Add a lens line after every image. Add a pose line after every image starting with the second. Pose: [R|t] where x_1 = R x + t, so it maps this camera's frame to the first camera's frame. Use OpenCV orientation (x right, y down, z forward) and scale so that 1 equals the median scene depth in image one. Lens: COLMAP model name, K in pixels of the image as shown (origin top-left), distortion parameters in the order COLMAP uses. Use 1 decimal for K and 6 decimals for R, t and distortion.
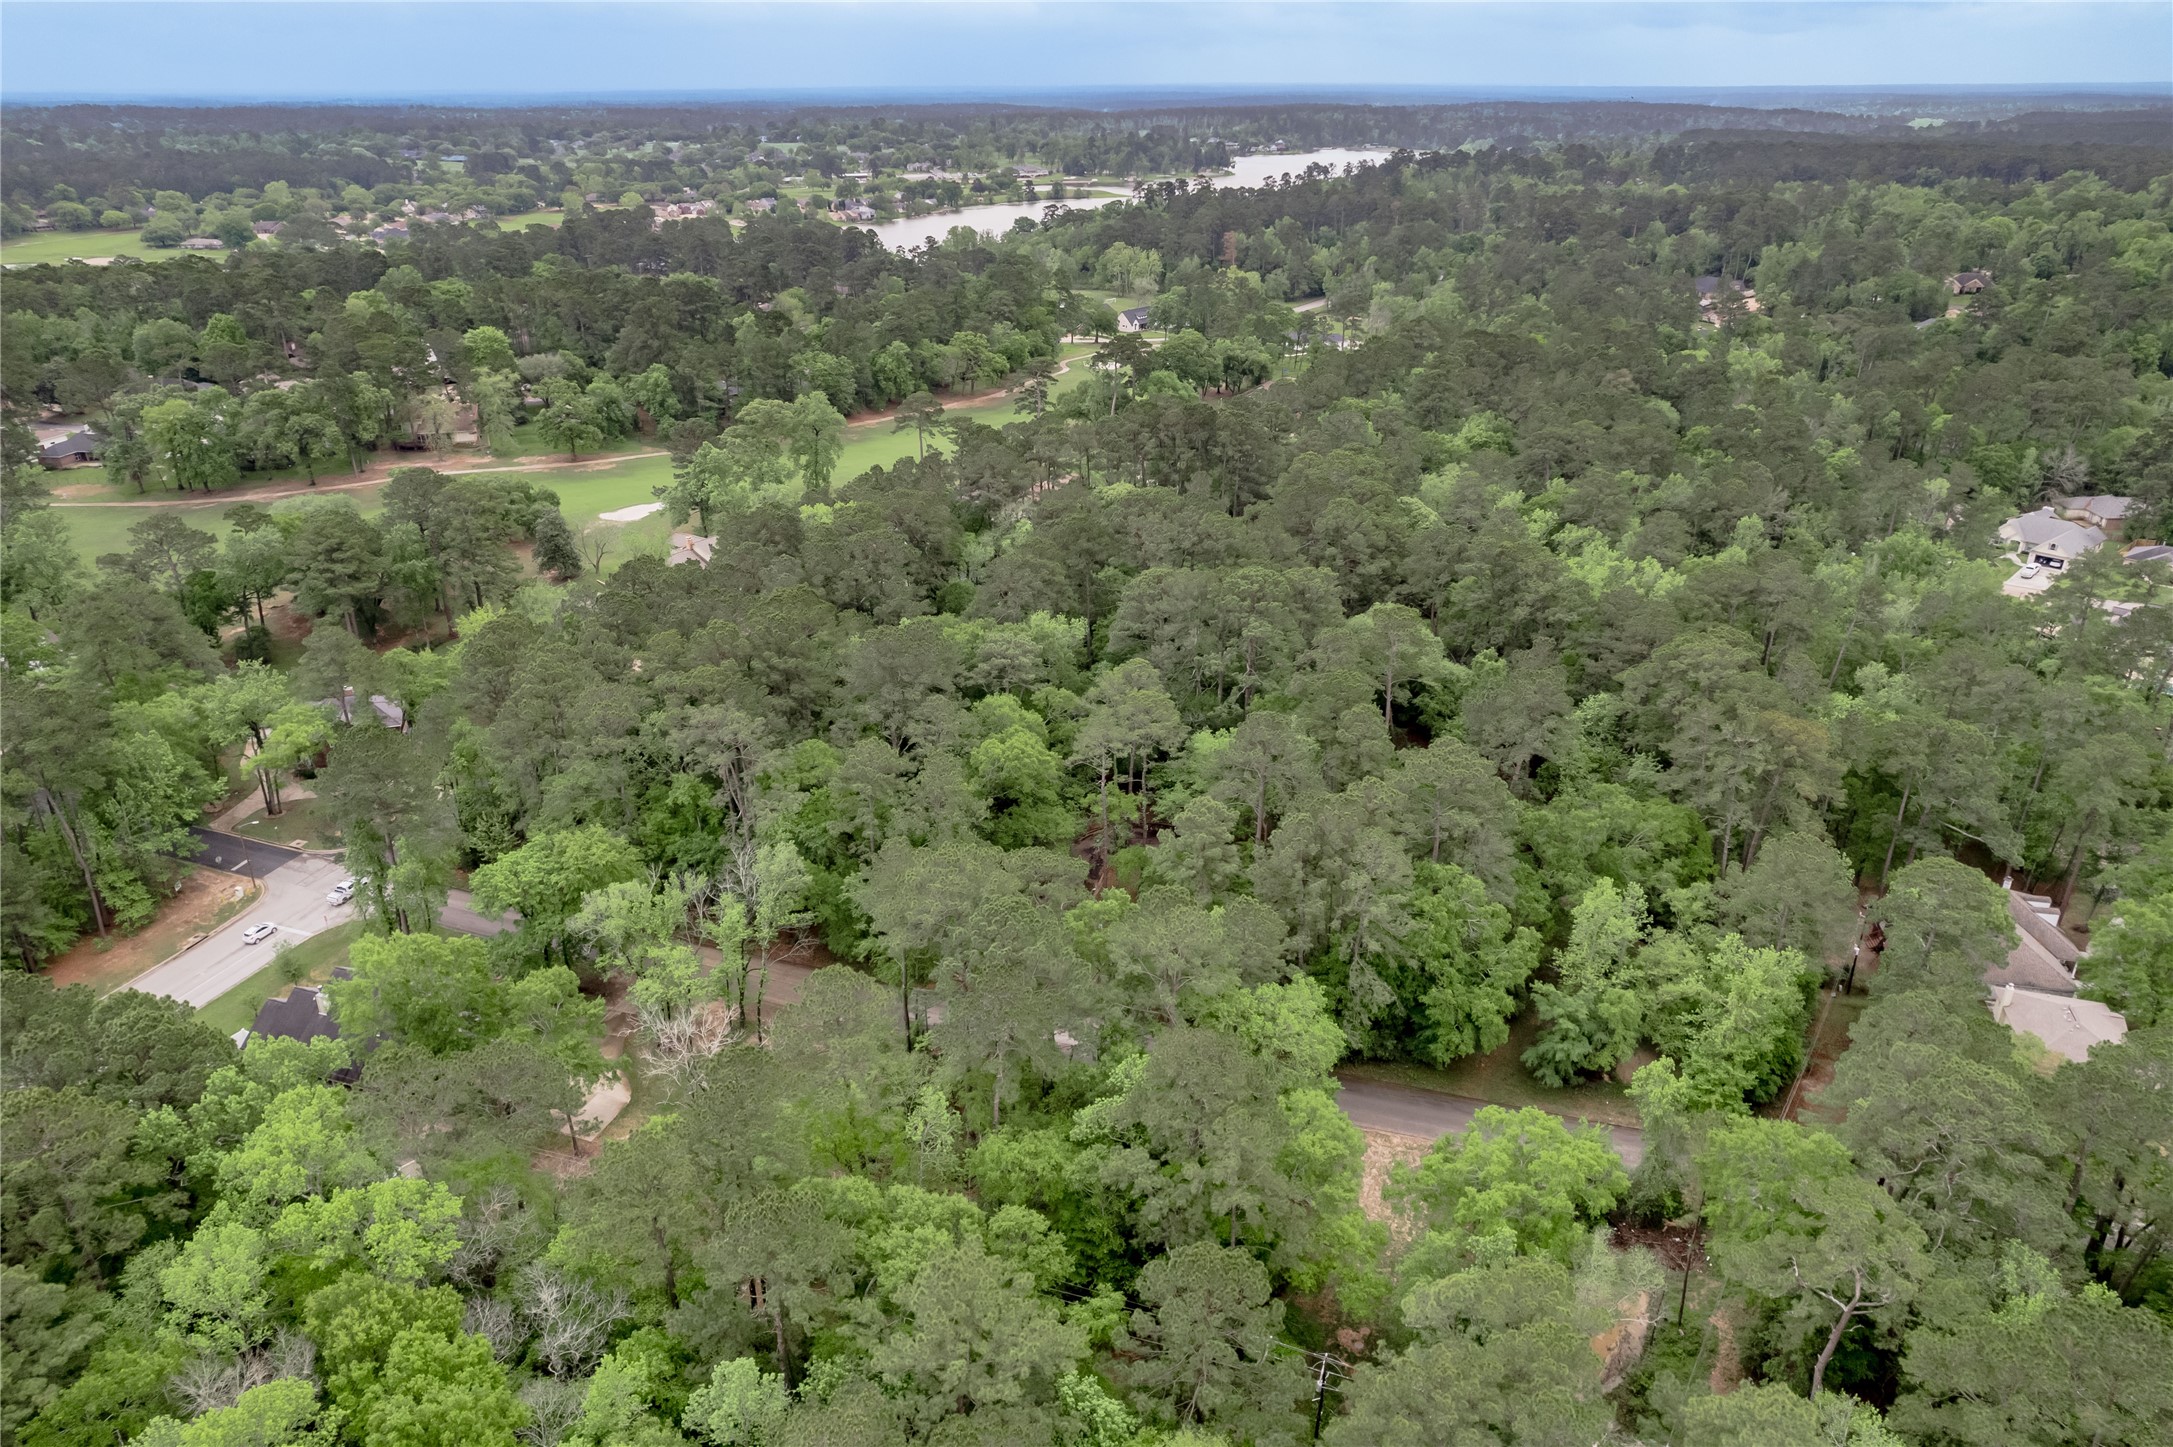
lens RADIAL K [[1439.8, 0, 1092.7], [0, 1439.8, 714.0], [0, 0, 1]] dist [-0.080924, 0.094850]
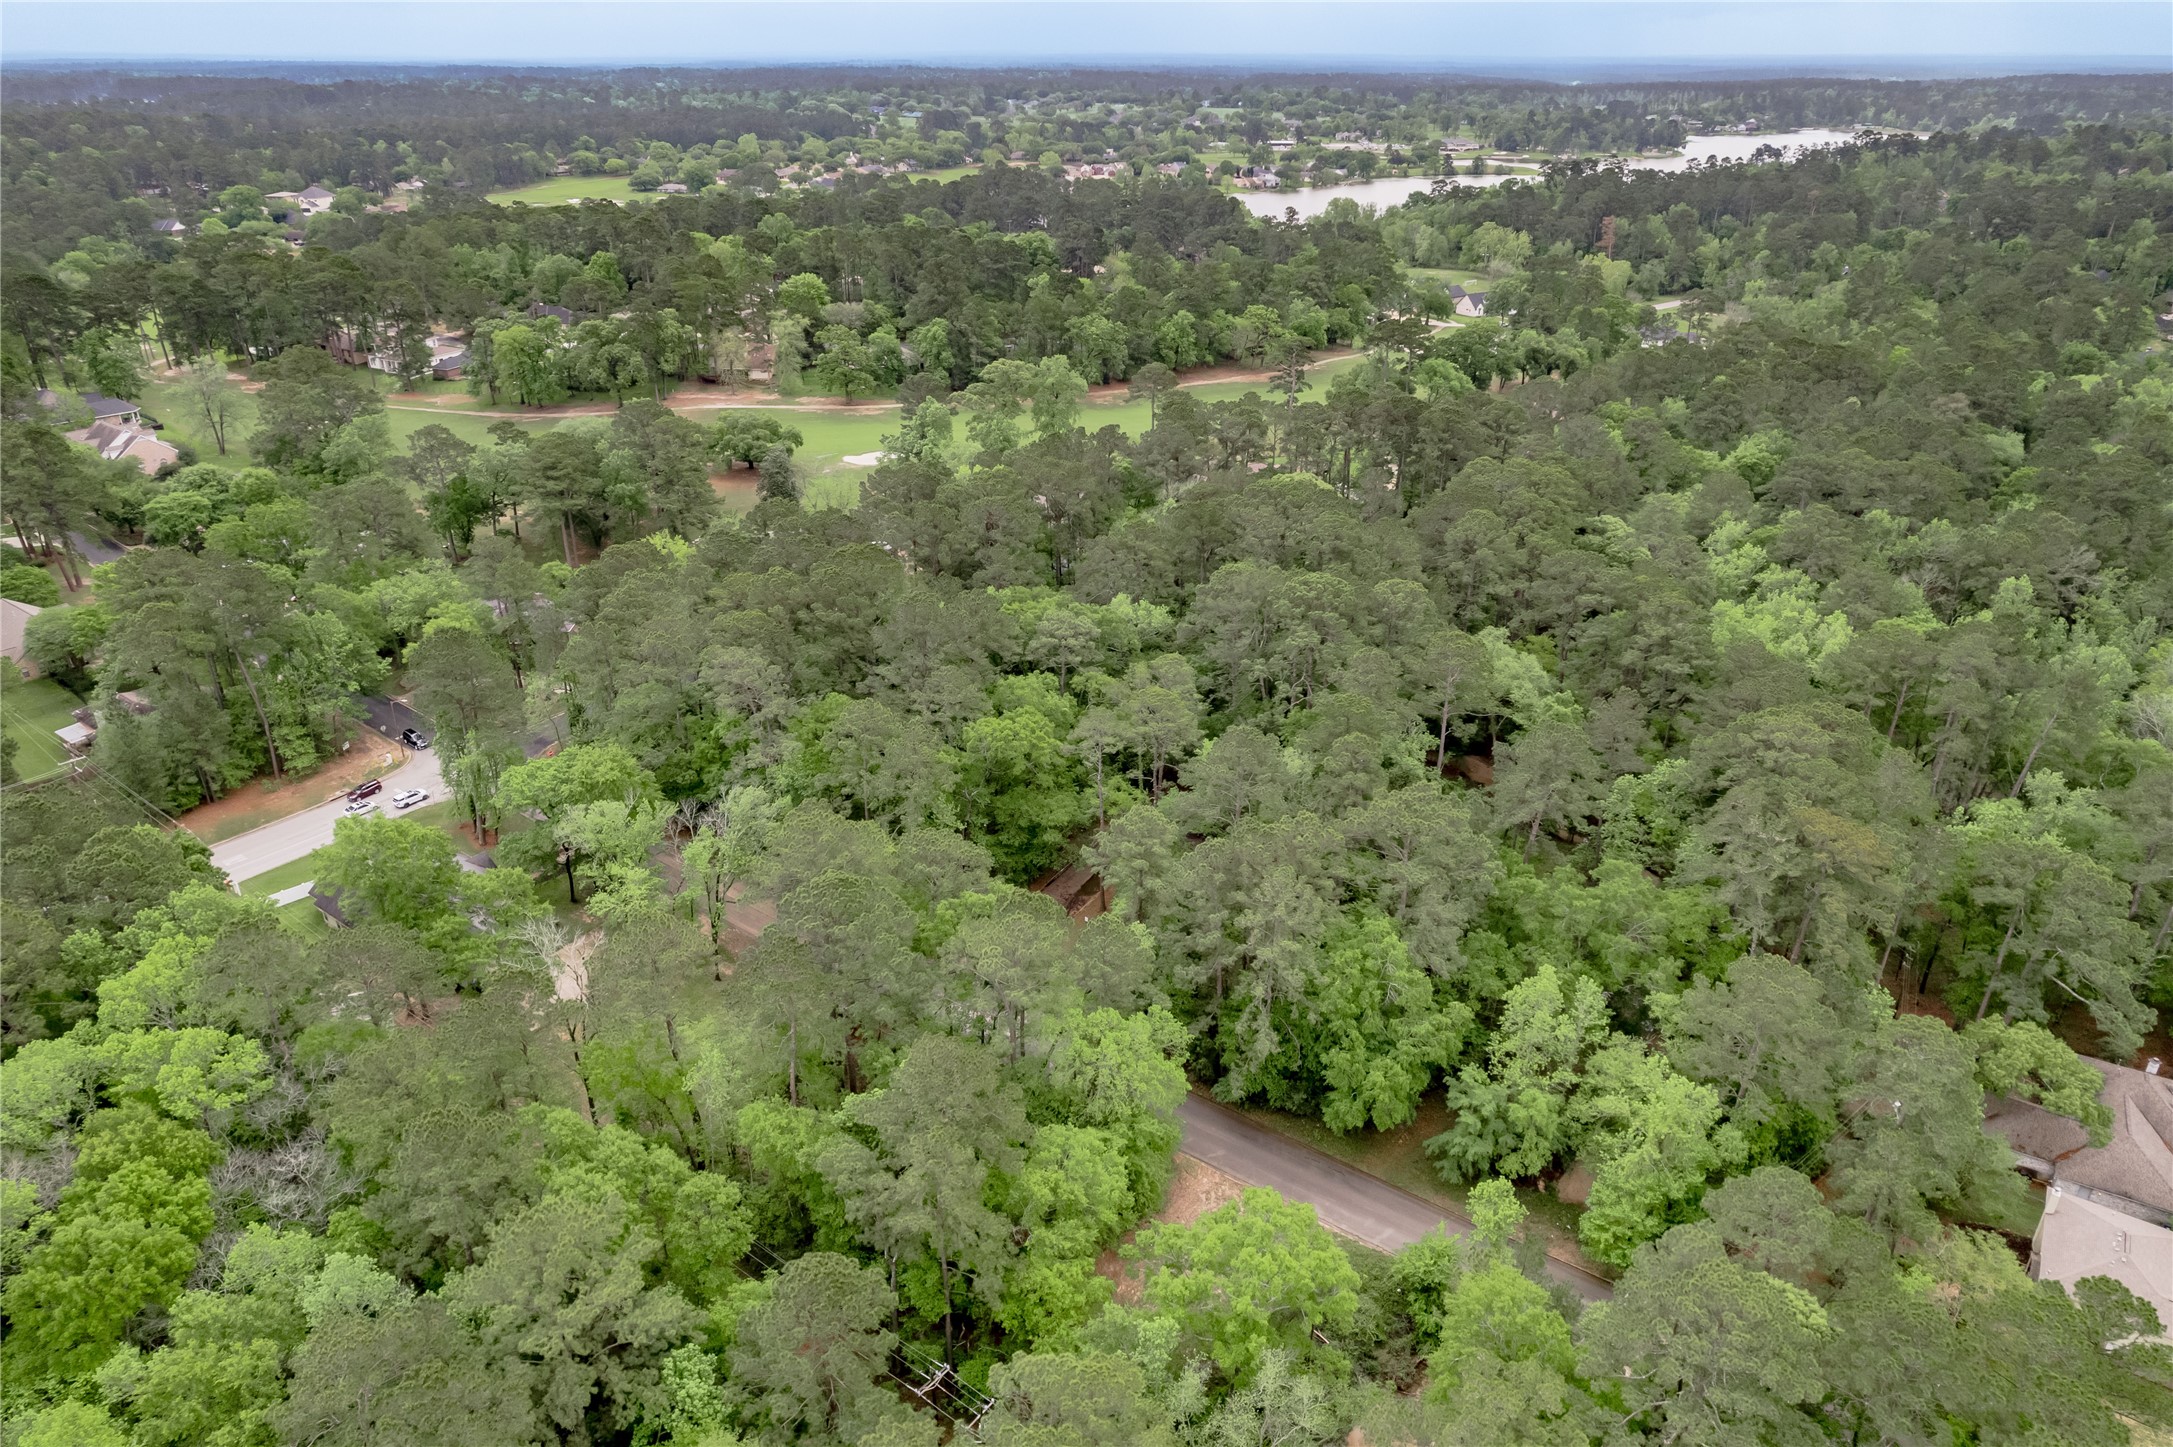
lens RADIAL K [[1418.6, 0, 1092.5], [0, 1418.6, 714.7], [0, 0, 1]] dist [-0.080977, 0.093378]
pose [[0.952238, 0.135996, -0.273401, 0.143899], [-0.128839, 0.990687, 0.044053, -0.019396], [0.276846, -0.006725, 0.960891, 0.038982]]
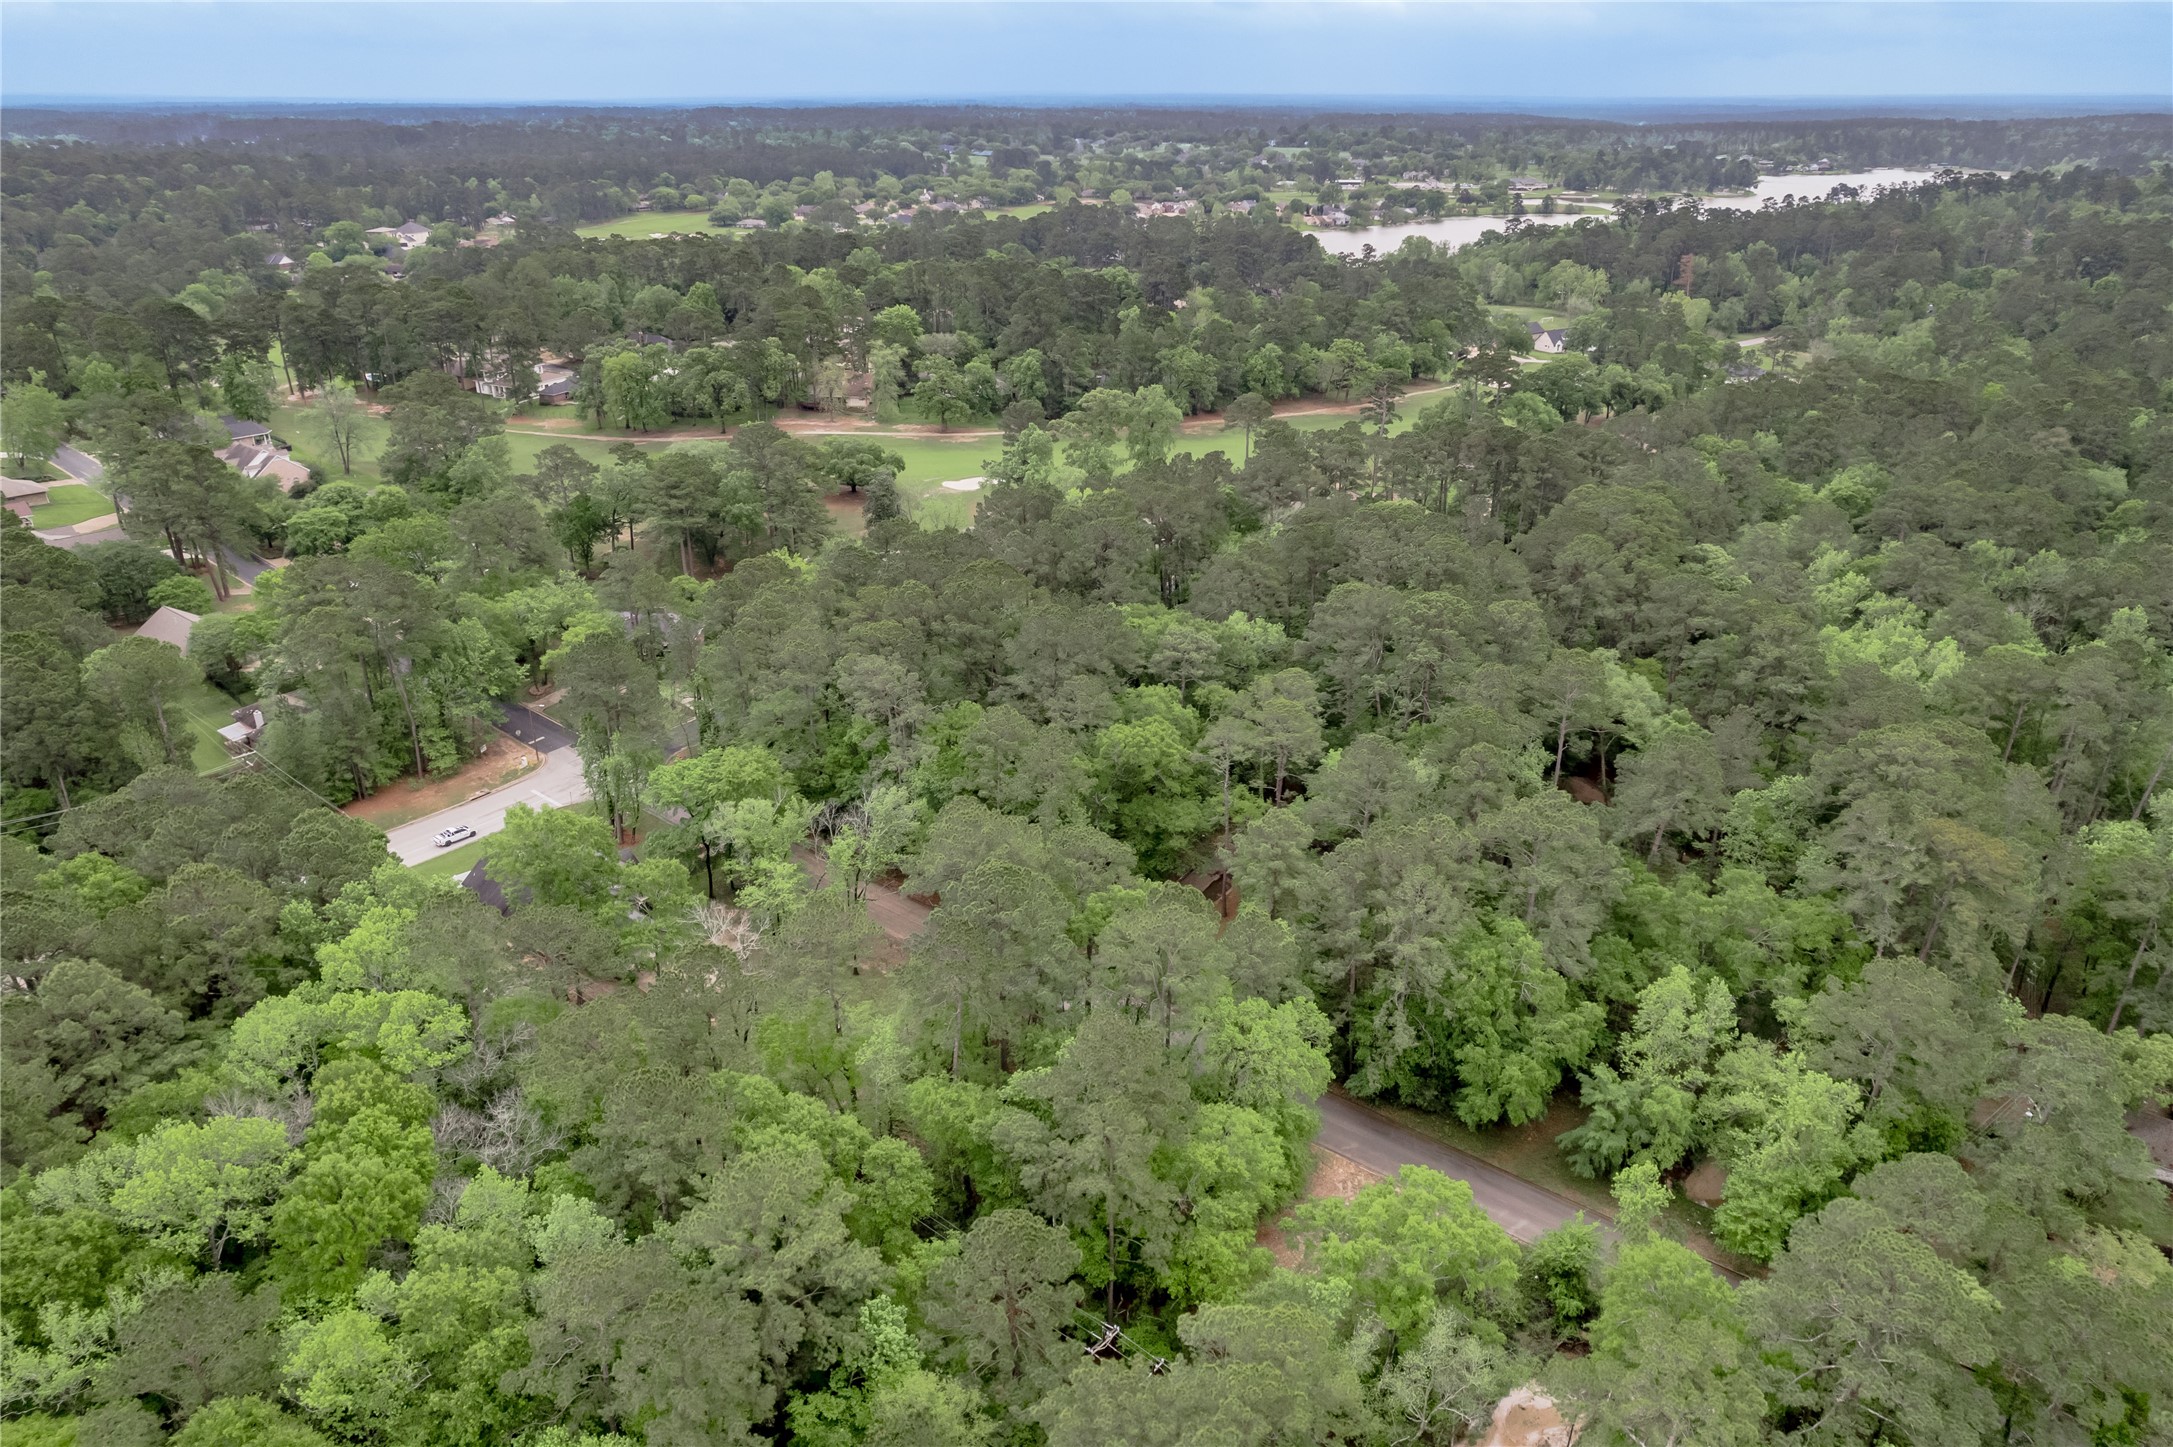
lens RADIAL K [[1425.4, 0, 1092.2], [0, 1425.4, 716.9], [0, 0, 1]] dist [-0.078477, 0.088151]
pose [[0.939600, 0.143447, -0.310766, 0.122800], [-0.143003, 0.989423, 0.024339, -0.005123], [0.310971, 0.021572, 0.950175, 0.010348]]
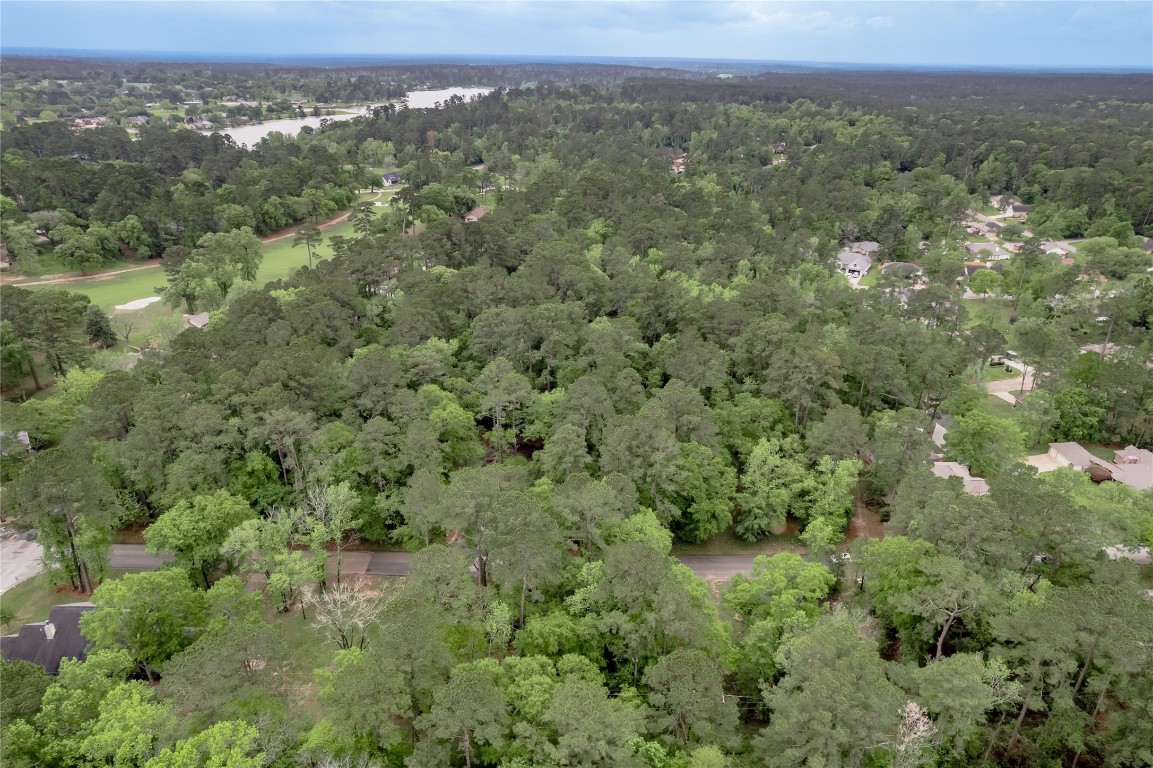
lens RADIAL K [[741.1, 0, 579.1], [0, 741.1, 379.3], [0, 0, 1]] dist [-0.075364, 0.089889]
pose [[0.947657, -0.113895, 0.298284, -0.095264], [0.113668, 0.993353, 0.018170, -0.009170], [-0.298371, 0.016686, 0.954304, 0.025356]]
